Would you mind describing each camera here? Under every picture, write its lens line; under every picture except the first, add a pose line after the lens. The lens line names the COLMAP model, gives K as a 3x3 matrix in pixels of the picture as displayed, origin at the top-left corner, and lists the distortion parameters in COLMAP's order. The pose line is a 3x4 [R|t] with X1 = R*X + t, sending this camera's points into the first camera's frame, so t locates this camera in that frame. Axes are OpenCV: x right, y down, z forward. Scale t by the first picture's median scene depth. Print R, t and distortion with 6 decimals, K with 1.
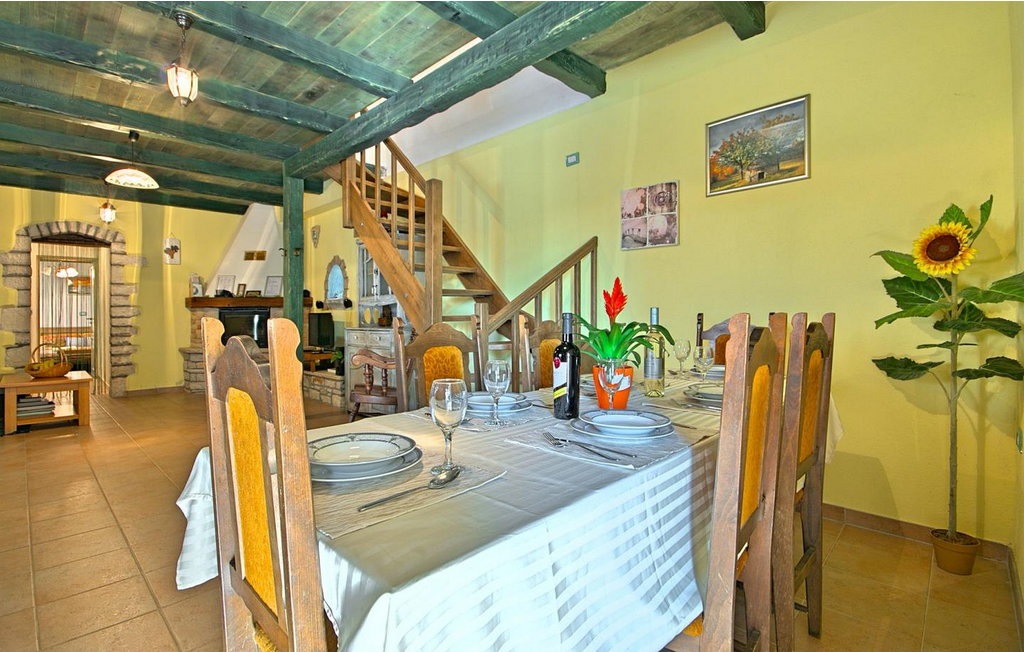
lens RADIAL K [[495.5, 0, 477.6], [0, 495.5, 320.3], [0, 0, 1]] dist [0.005693, -0.002126]
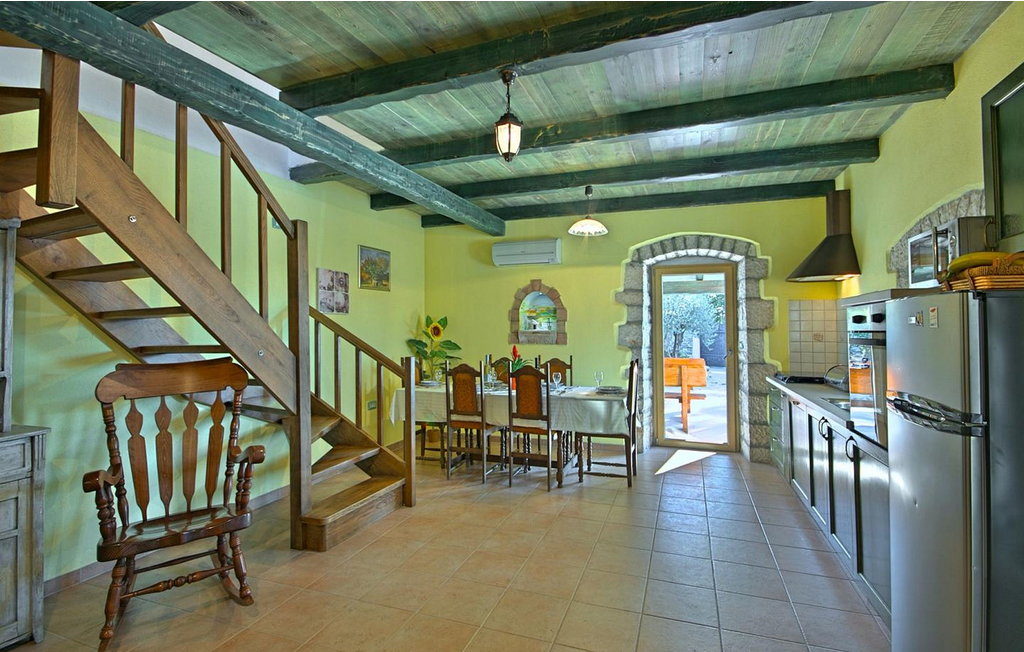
lens RADIAL K [[495.5, 0, 504.9], [0, 495.5, 318.4], [0, 0, 1]] dist [0.005693, -0.002126]
pose [[-0.445781, 0.014931, 0.895018, -0.580248], [0.015476, 0.999840, -0.008972, -0.054312], [-0.895008, 0.009852, -0.445940, 0.590281]]
